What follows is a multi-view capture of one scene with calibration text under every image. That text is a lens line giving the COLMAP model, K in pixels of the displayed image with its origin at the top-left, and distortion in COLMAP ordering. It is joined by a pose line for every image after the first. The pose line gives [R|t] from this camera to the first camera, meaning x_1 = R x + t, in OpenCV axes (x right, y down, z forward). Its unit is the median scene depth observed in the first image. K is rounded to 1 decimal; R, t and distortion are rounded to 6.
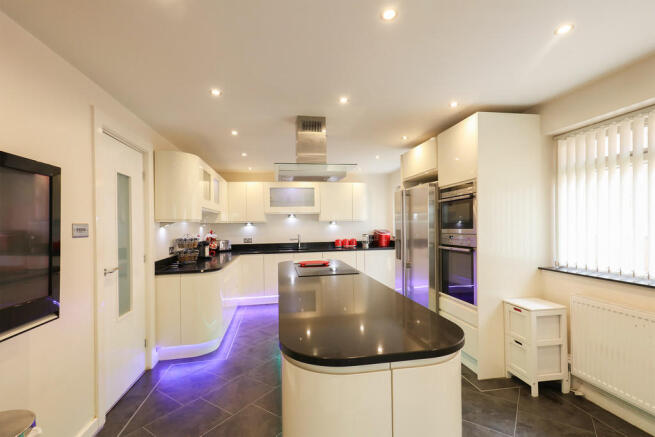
lens RADIAL K [[303.0, 0, 340.1], [0, 303.0, 222.0], [0, 0, 1]] dist [0.000273, -0.000035]
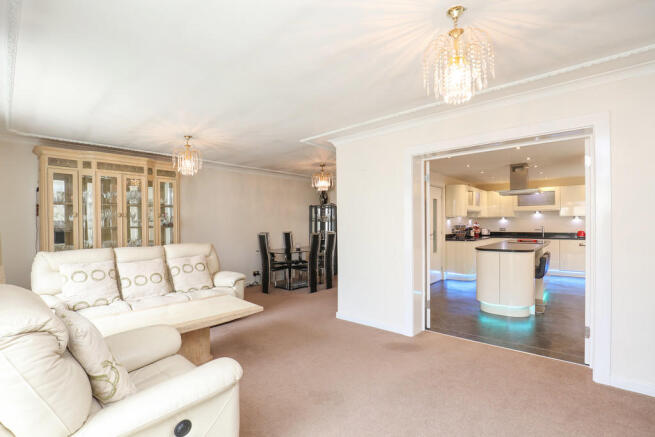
lens RADIAL K [[303.0, 0, 340.1], [0, 303.0, 222.0], [0, 0, 1]] dist [0.000273, -0.000035]
pose [[0.636779, 0.013570, -0.770927, 0.478840], [0.001860, 0.999815, 0.019135, -0.006336], [0.771044, -0.013619, 0.636636, -0.795252]]
